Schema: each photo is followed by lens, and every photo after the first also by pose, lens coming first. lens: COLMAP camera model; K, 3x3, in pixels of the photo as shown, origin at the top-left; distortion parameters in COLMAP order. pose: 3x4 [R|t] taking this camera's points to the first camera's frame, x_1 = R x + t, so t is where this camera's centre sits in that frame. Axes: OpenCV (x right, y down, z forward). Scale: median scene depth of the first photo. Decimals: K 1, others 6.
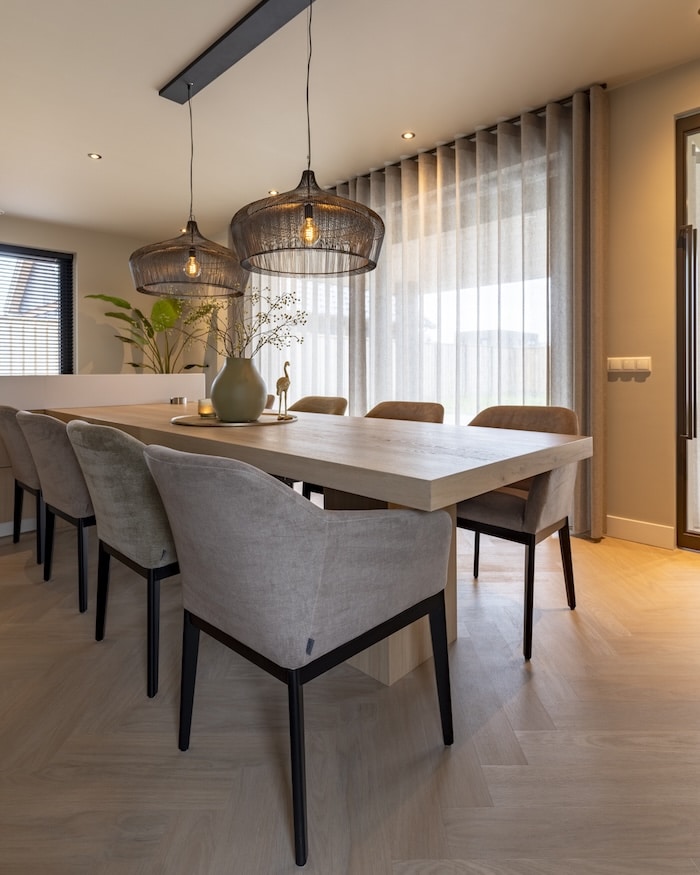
lens RADIAL K [[497.2, 0, 352.8], [0, 497.2, 368.1], [0, 0, 1]] dist [0.002129, 0.000500]
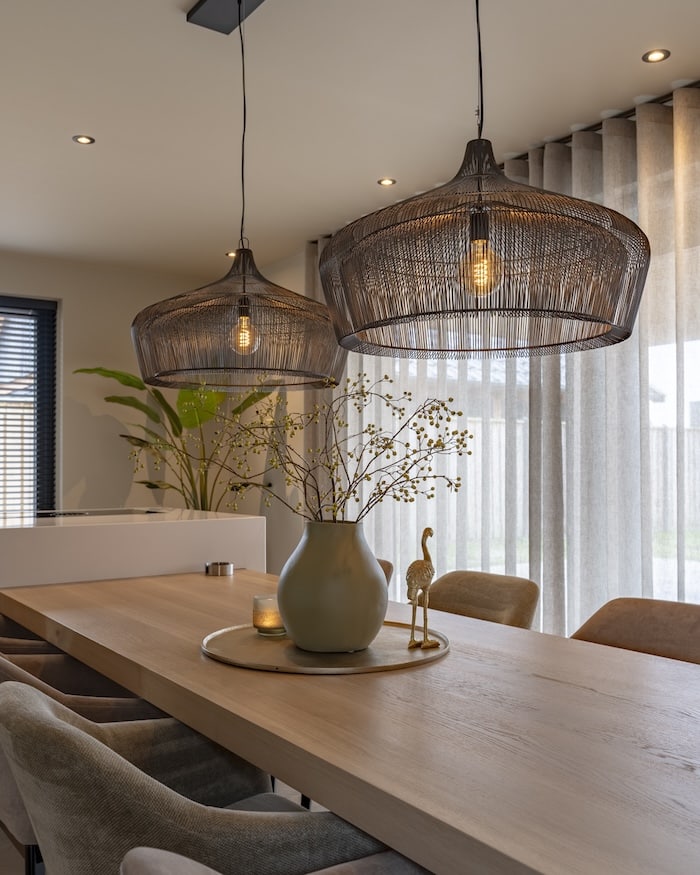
lens RADIAL K [[811.8, 0, 350.0], [0, 811.8, 437.5], [0, 0, 1]] dist [-0.001964, 0.002569]
pose [[0.982954, -0.002345, -0.183839, -0.053053], [-0.001716, 0.999758, -0.021929, -0.075197], [0.183845, 0.021871, 0.982712, 0.174078]]
